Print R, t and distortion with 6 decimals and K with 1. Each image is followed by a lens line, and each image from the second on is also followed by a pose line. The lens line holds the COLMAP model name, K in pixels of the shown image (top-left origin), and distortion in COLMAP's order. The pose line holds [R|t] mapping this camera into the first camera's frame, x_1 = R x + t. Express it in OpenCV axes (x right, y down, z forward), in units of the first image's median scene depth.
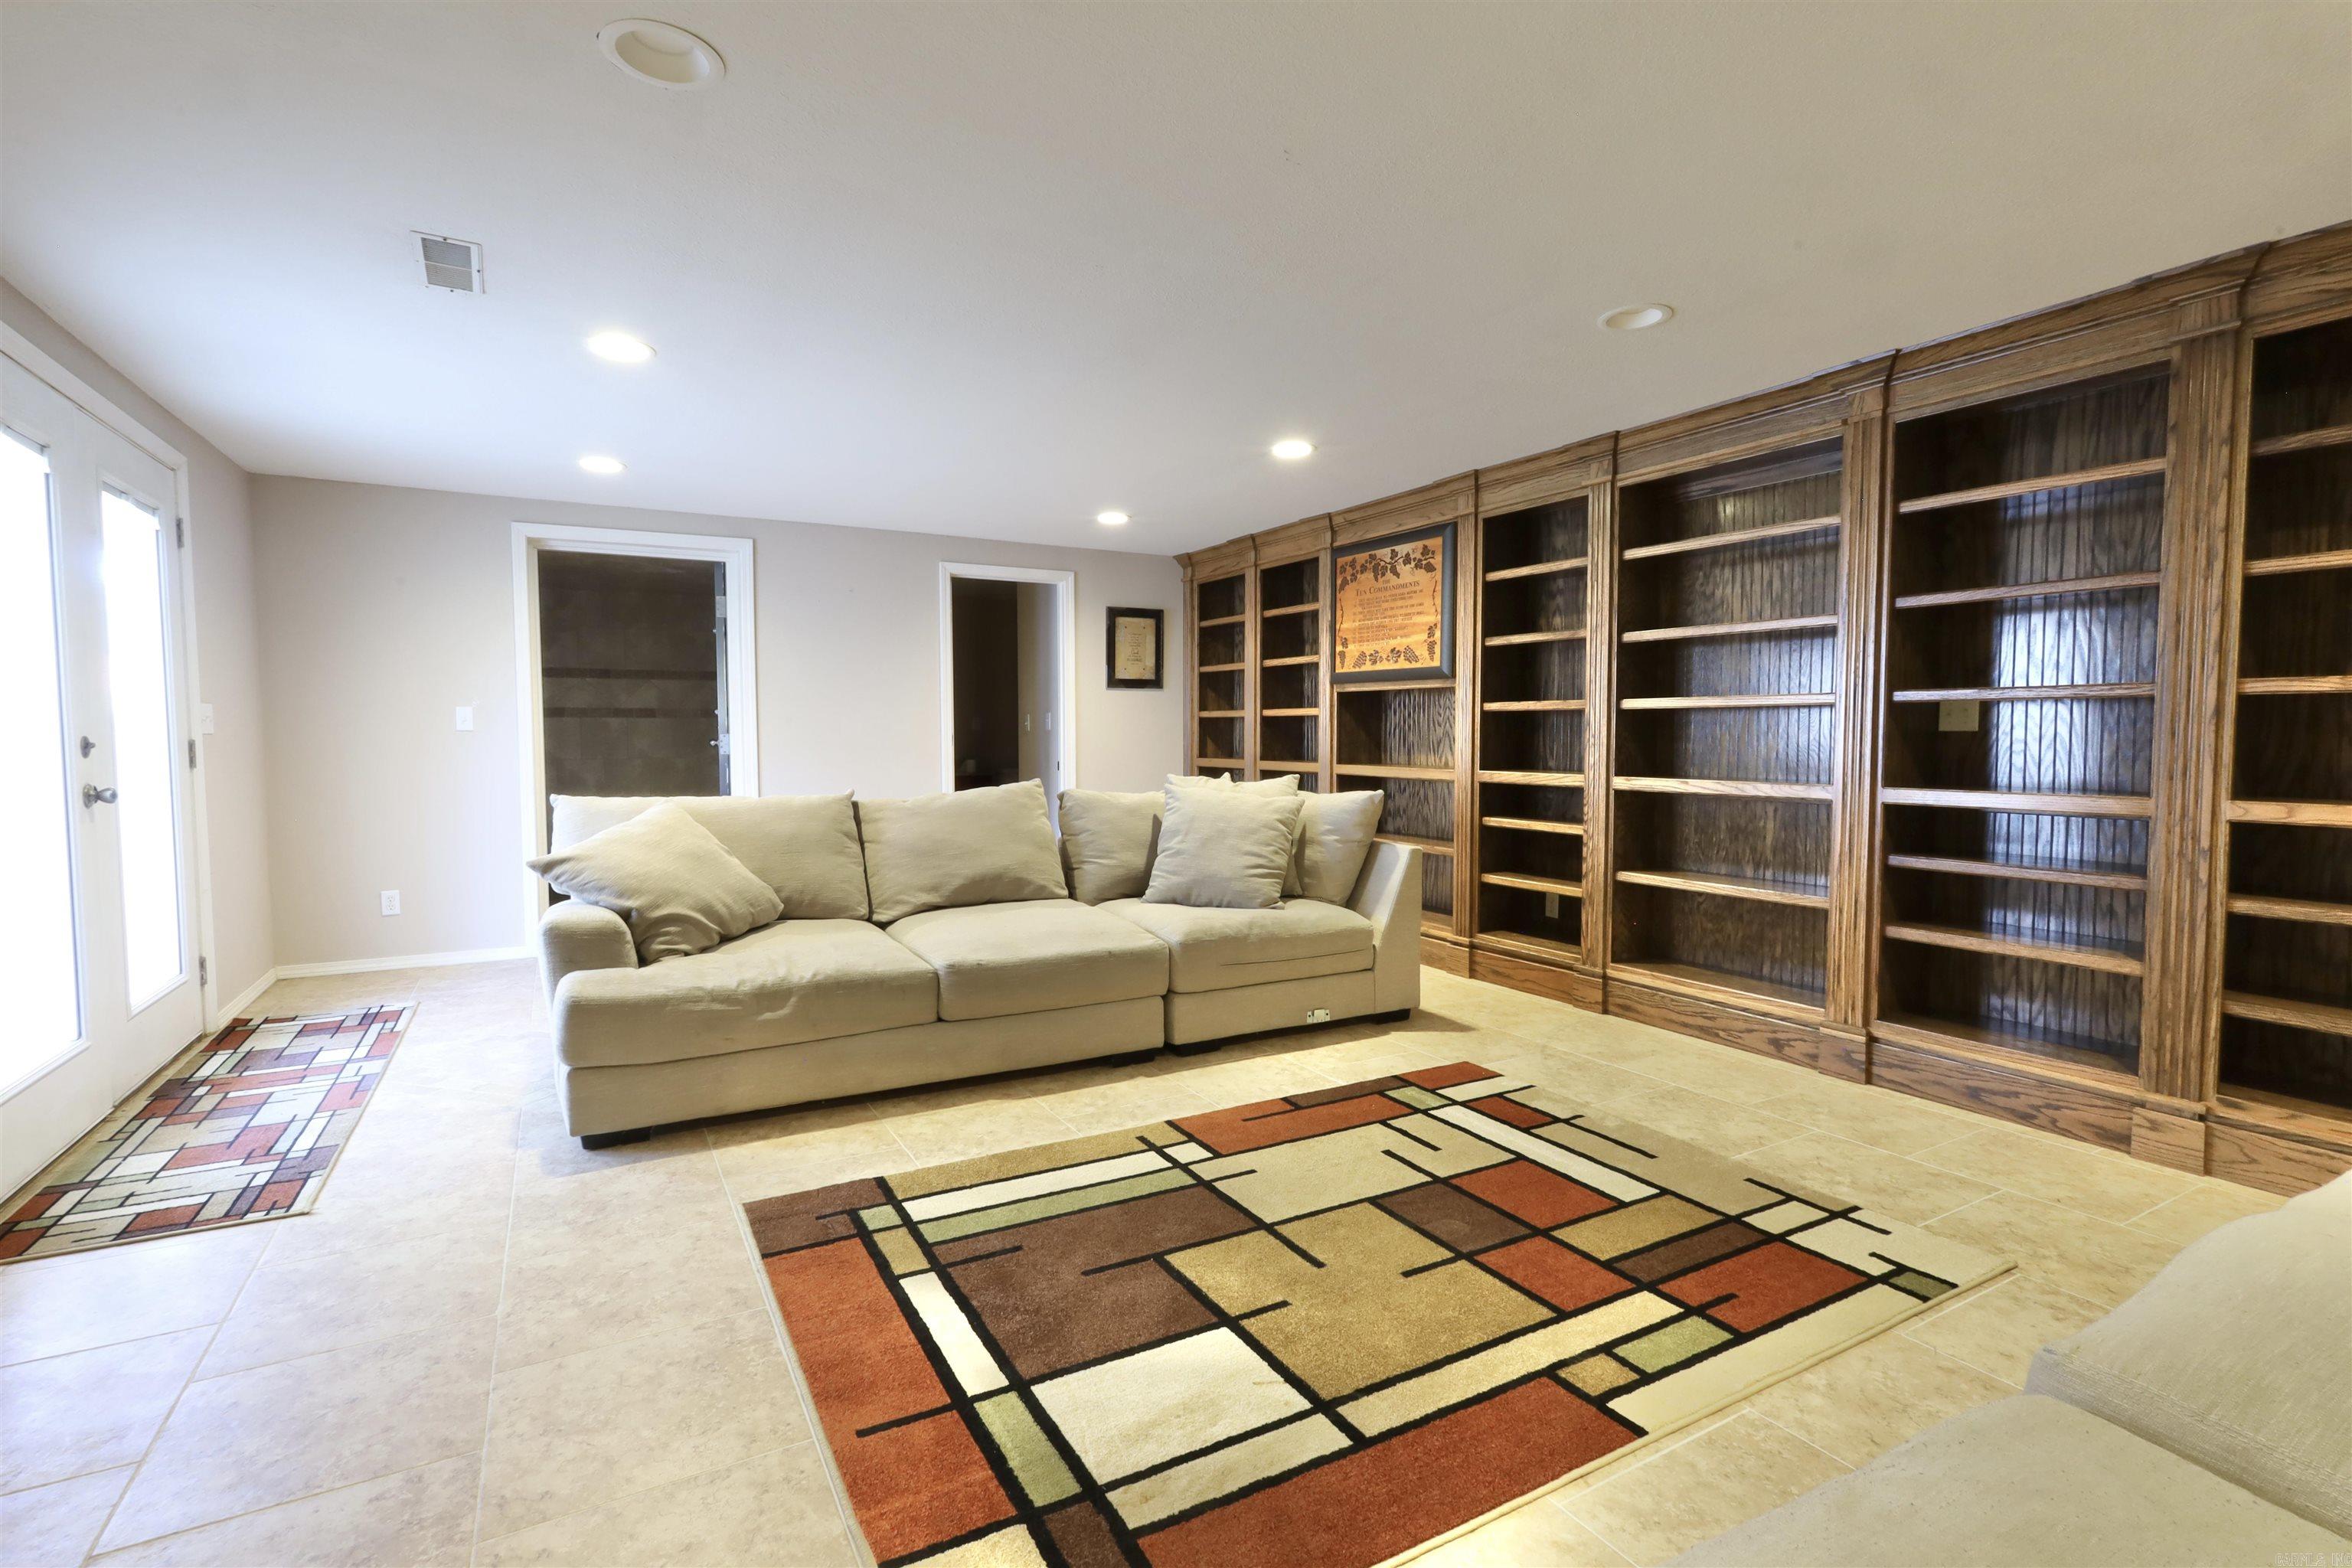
lens RADIAL K [[1084.8, 0, 1178.0], [0, 1084.8, 787.6], [0, 0, 1]] dist [0.000192, 0.000154]
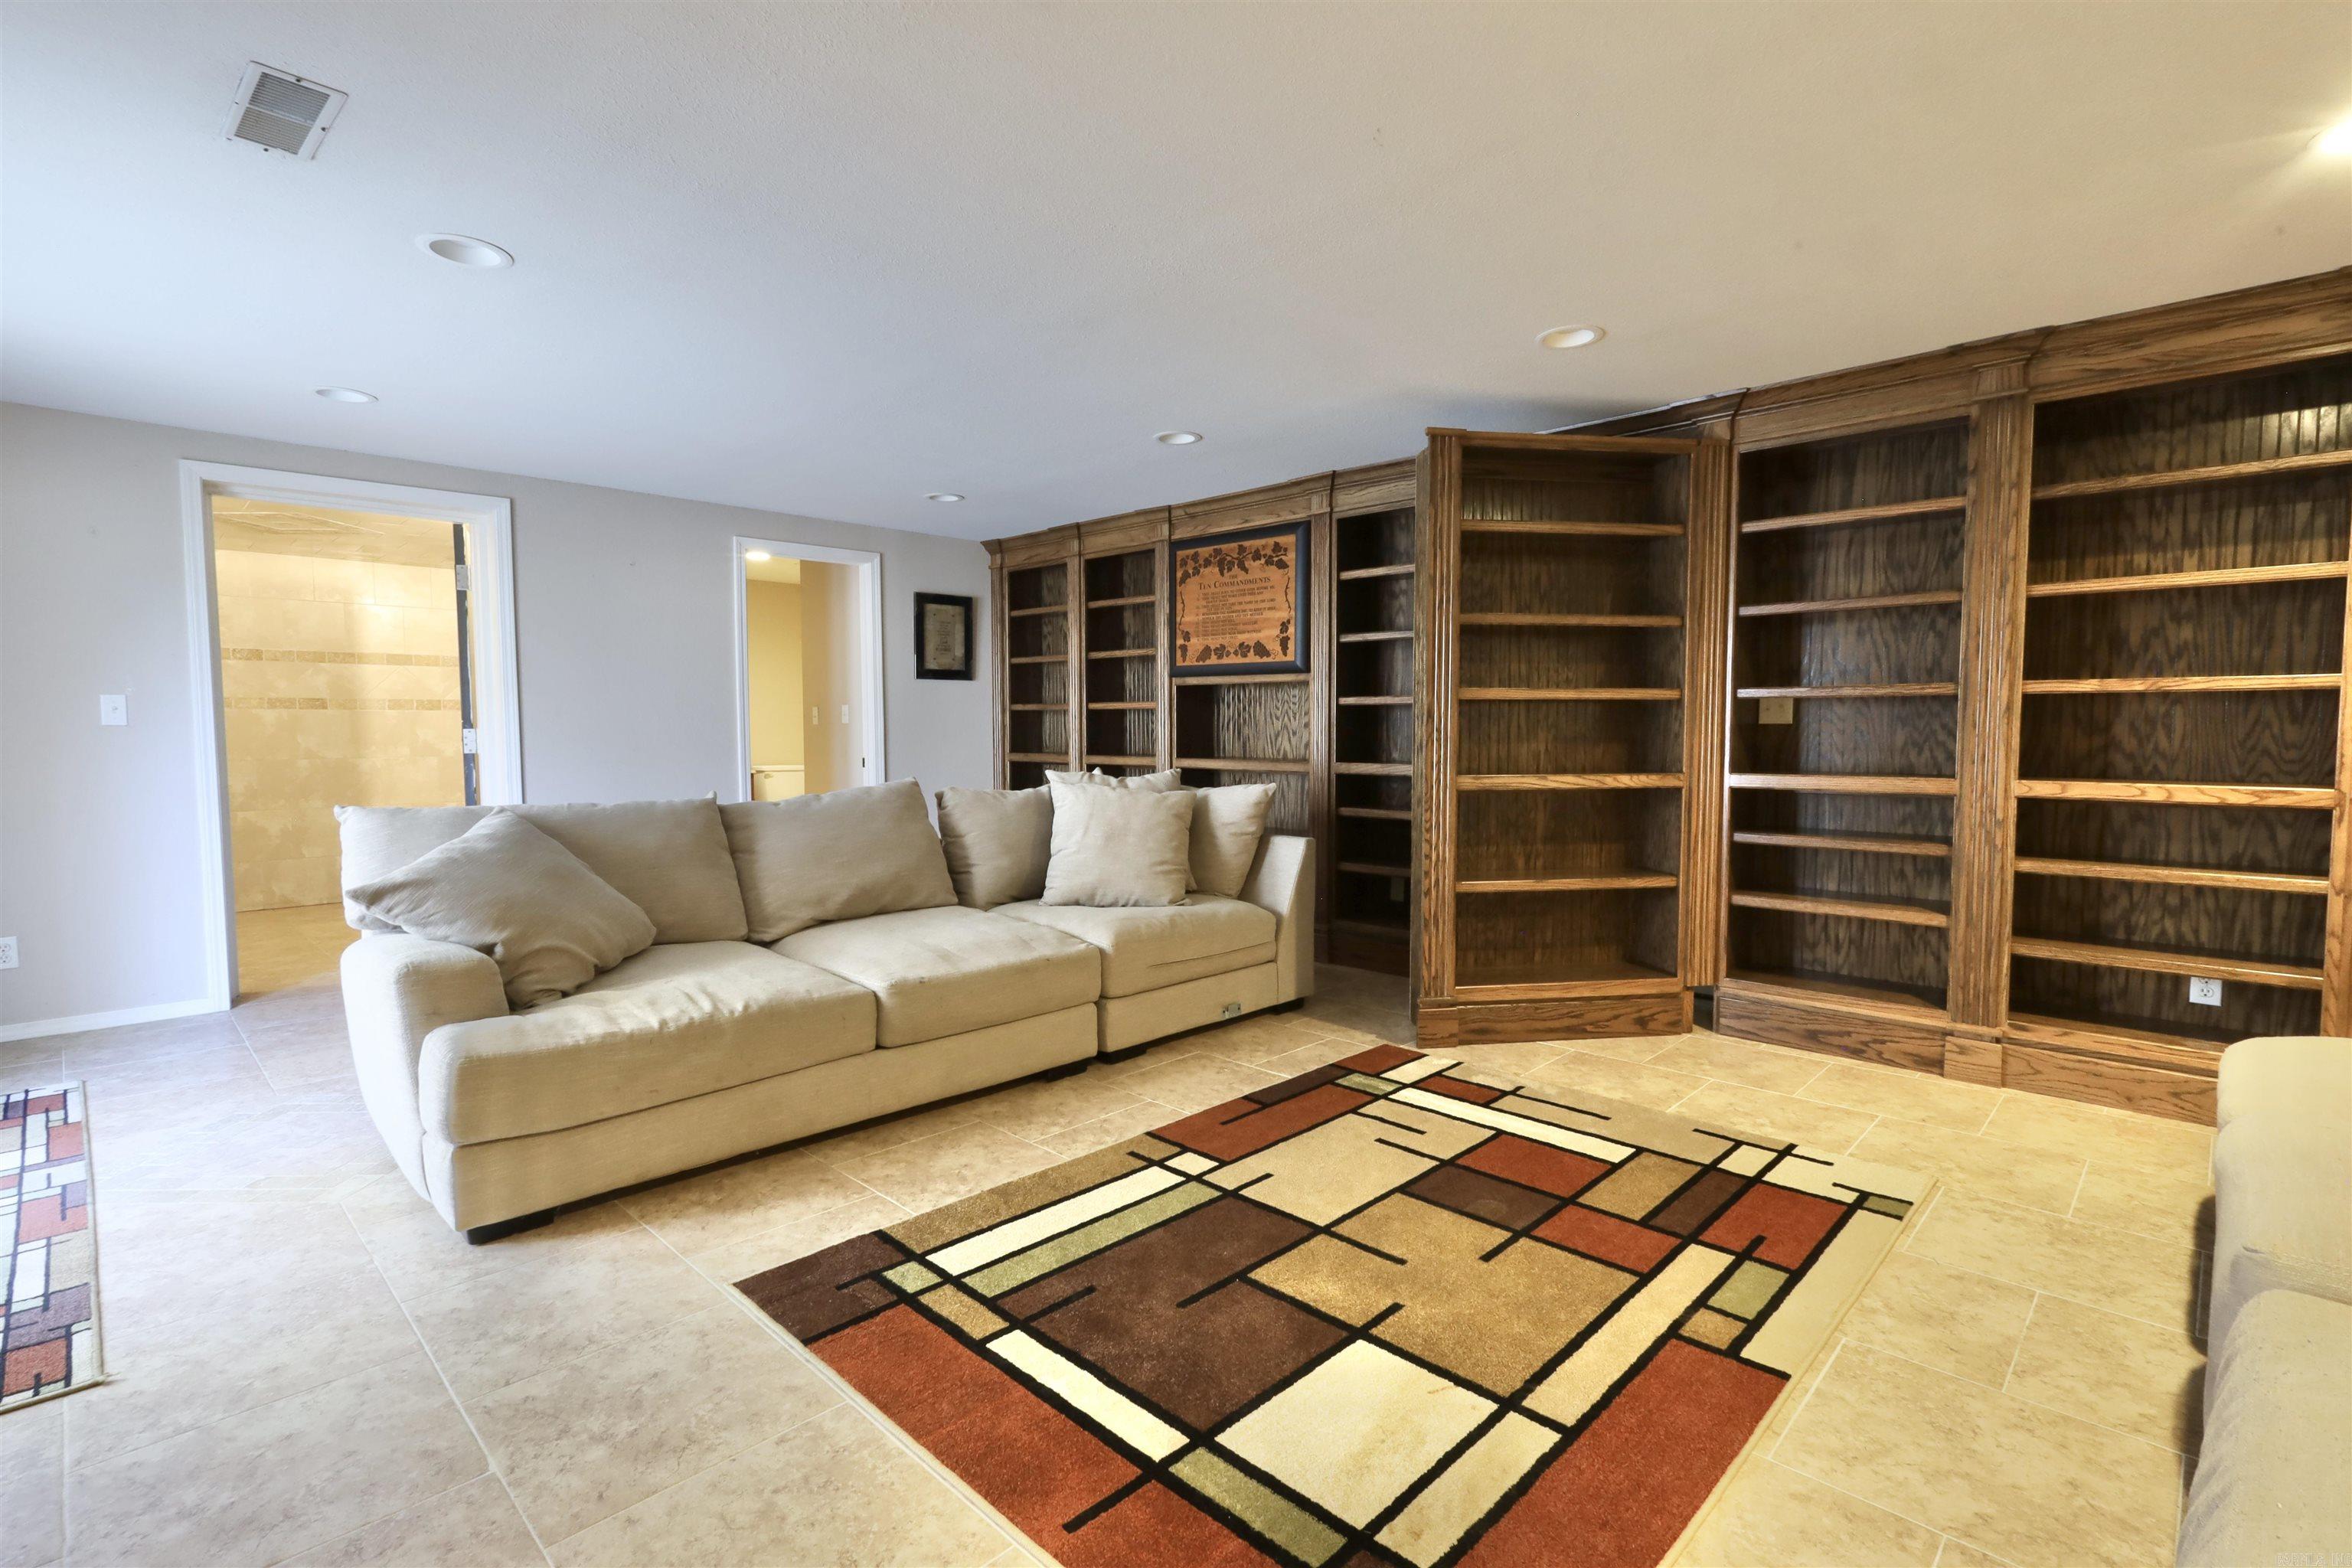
lens RADIAL K [[1084.8, 0, 1178.0], [0, 1084.8, 787.6], [0, 0, 1]] dist [0.000192, 0.000154]
pose [[0.960281, -0.017337, 0.278496, -0.260172], [0.015790, 0.999845, 0.007796, -0.003802], [-0.278588, -0.003089, 0.960406, 0.081126]]
